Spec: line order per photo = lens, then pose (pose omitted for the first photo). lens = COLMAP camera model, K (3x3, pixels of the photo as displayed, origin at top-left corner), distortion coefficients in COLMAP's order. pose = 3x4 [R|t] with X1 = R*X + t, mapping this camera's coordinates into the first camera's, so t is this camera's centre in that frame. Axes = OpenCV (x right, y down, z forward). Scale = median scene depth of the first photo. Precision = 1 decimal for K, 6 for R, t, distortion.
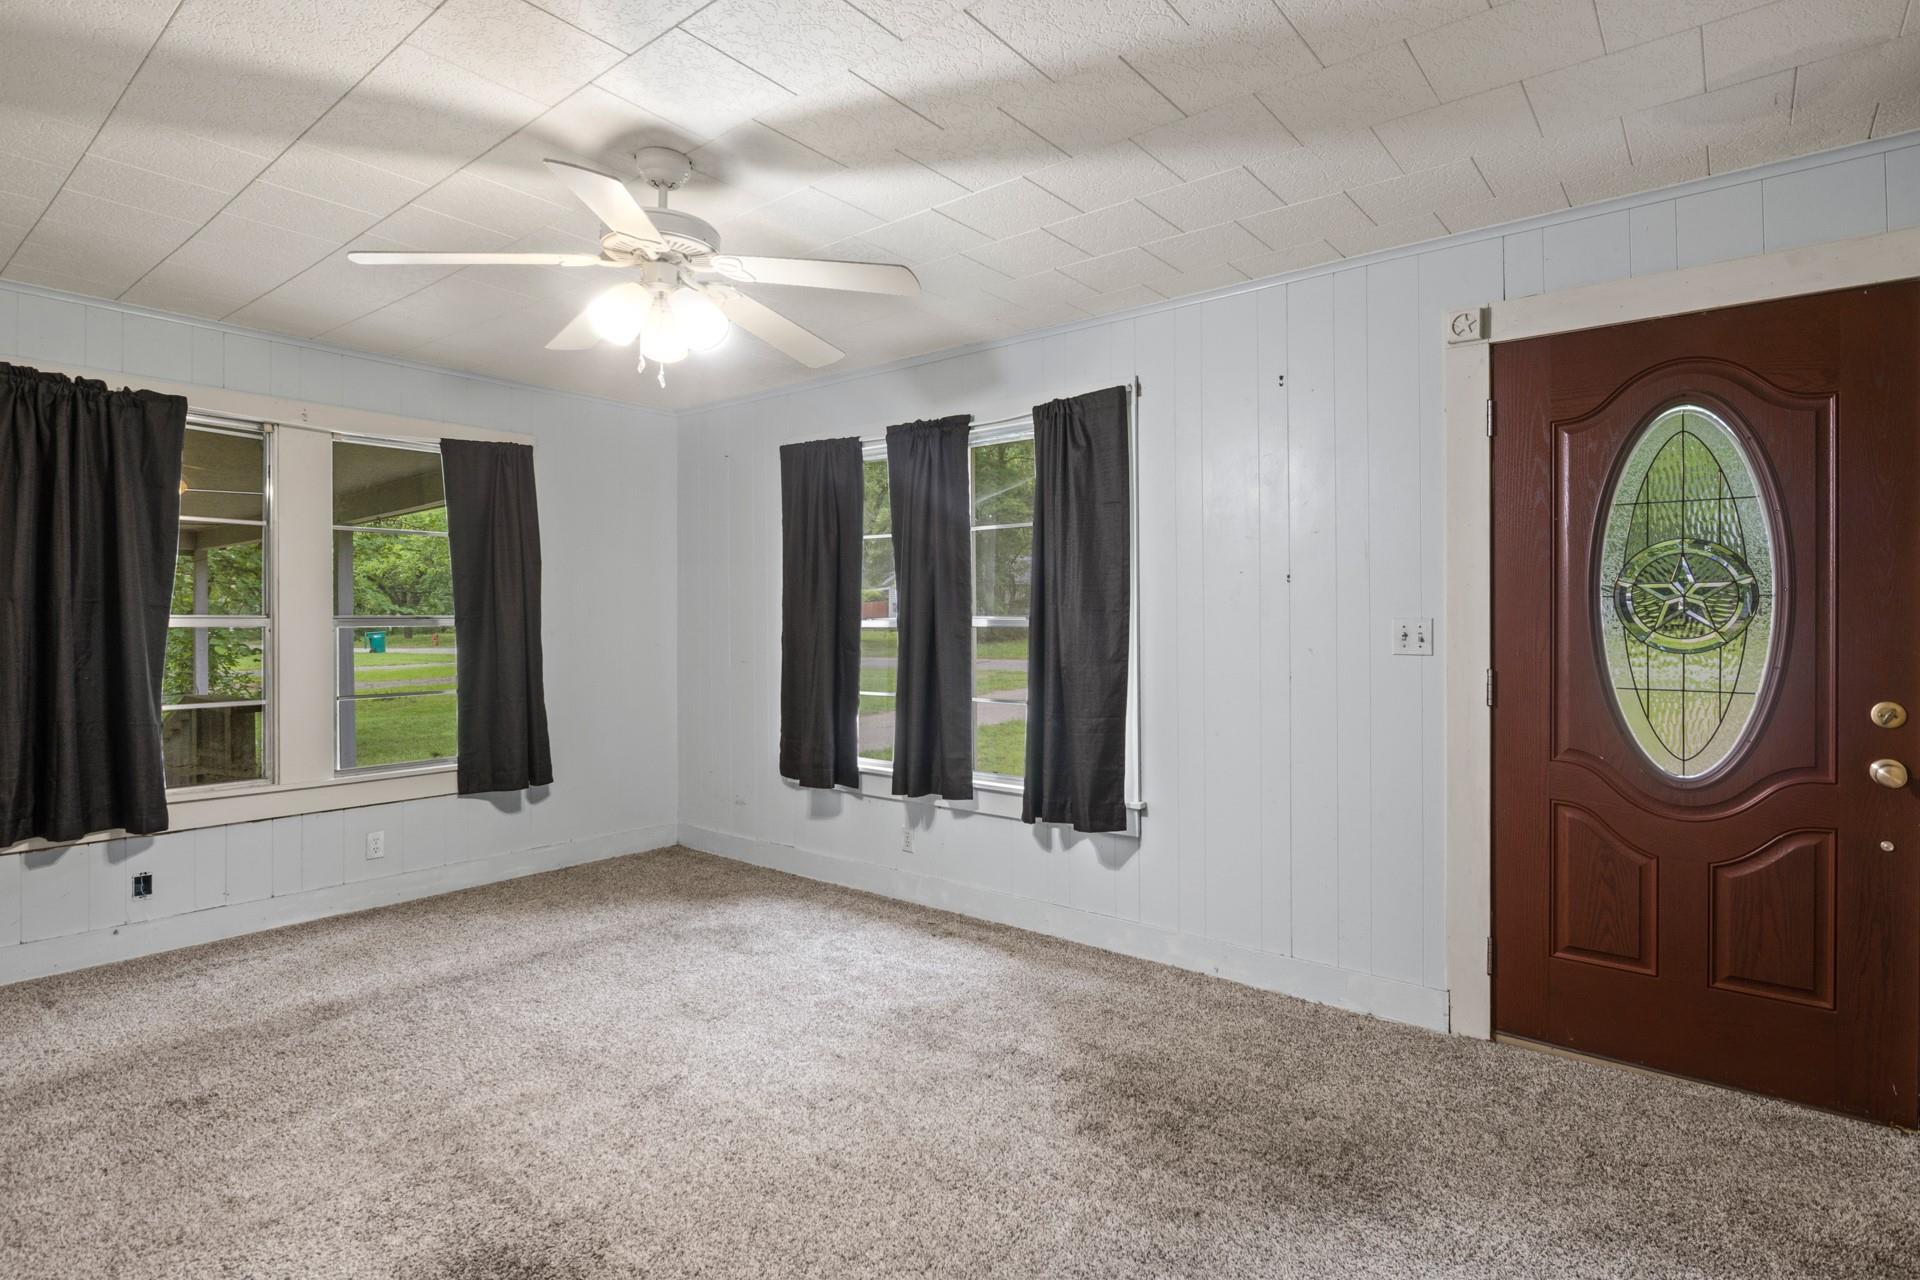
lens RADIAL K [[964.7, 0, 962.6], [0, 964.7, 622.7], [0, 0, 1]] dist [-0.007130, -0.000149]
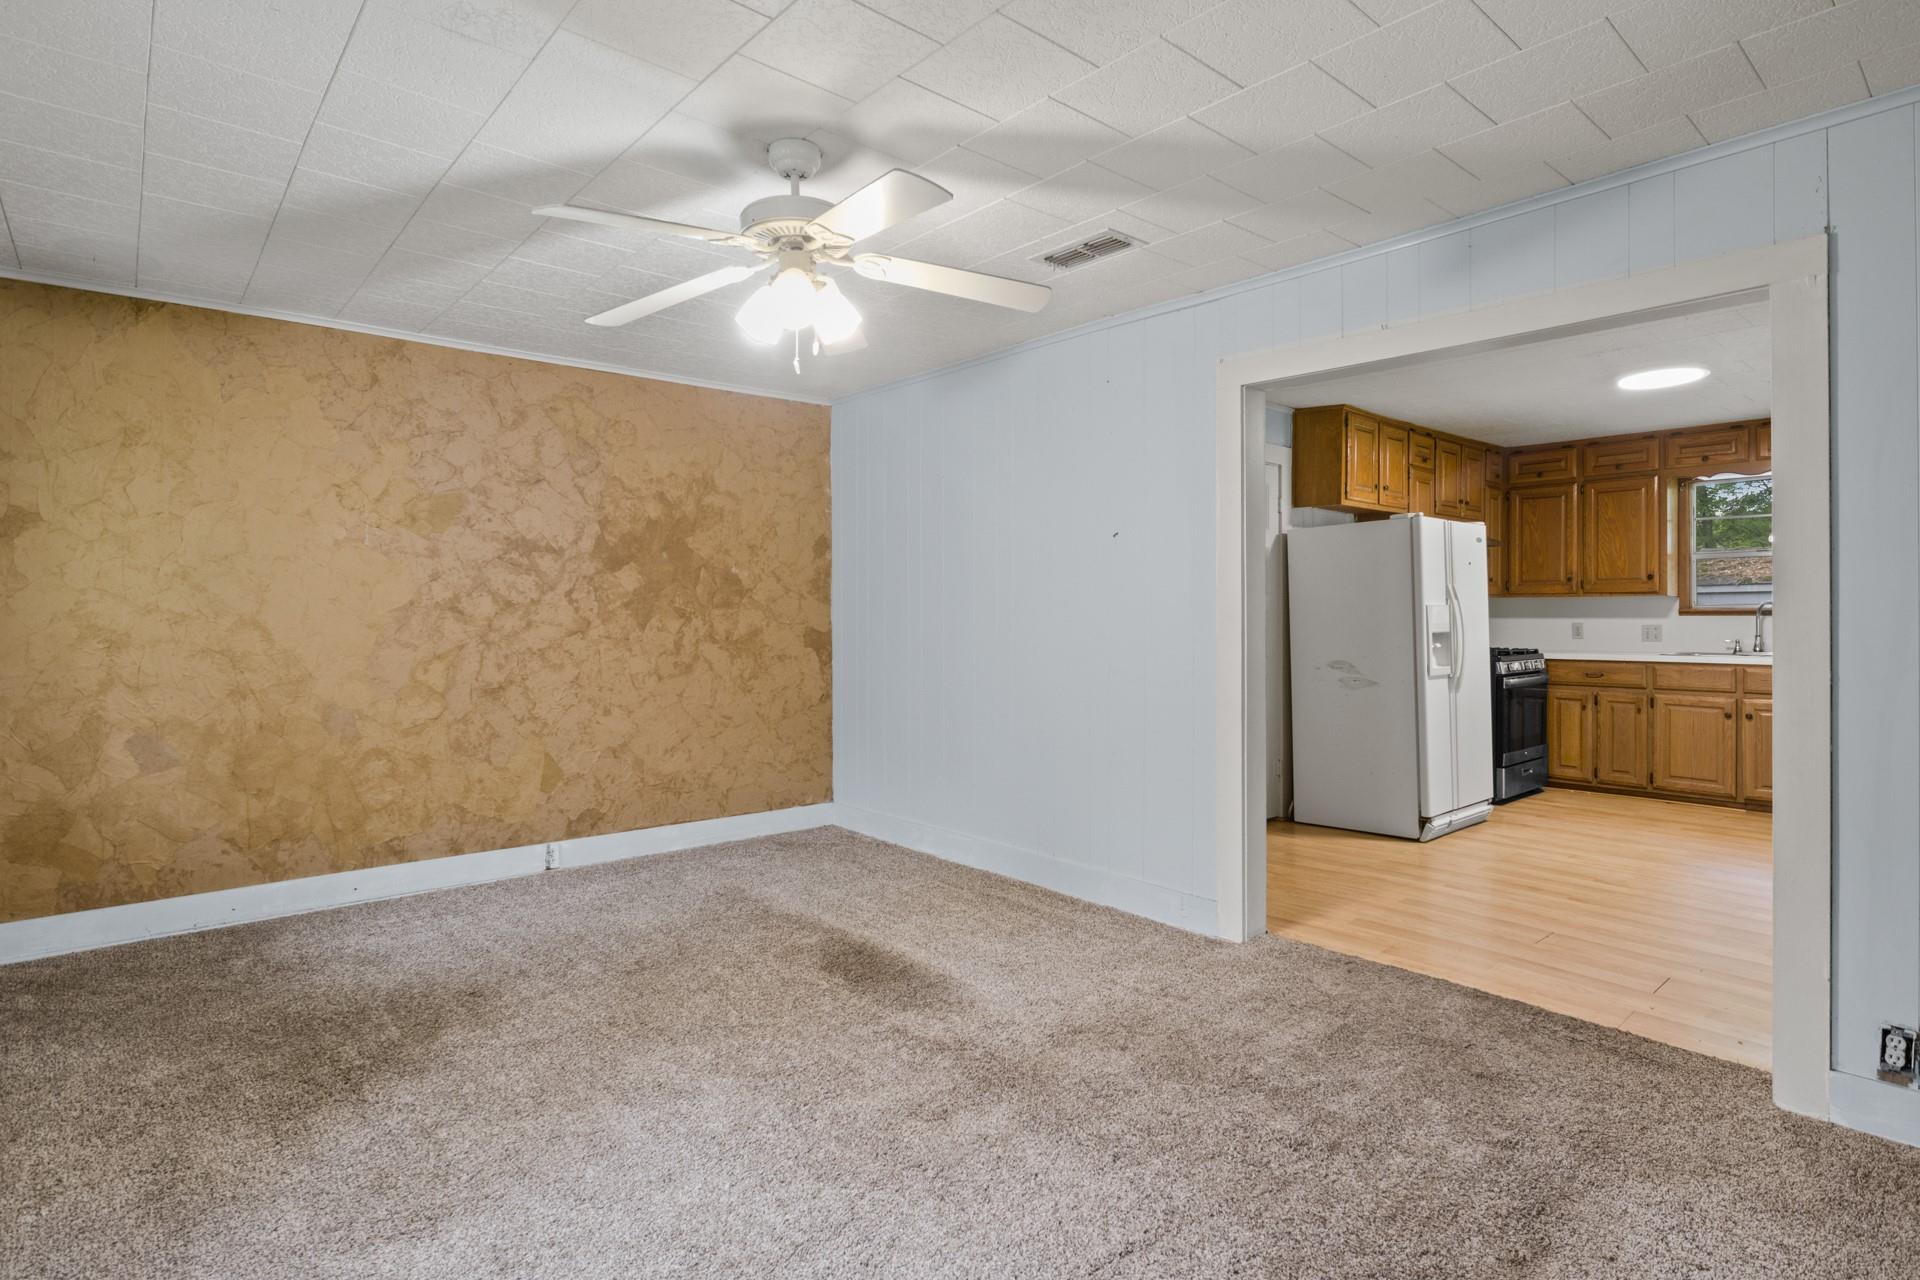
lens RADIAL K [[964.7, 0, 956.8], [0, 964.7, 609.7], [0, 0, 1]] dist [-0.007130, -0.000149]
pose [[-0.983936, 0.001457, 0.178515, -0.421272], [0.001621, 0.999998, 0.000776, 0.003266], [-0.178513, 0.001053, -0.983937, 1.257259]]
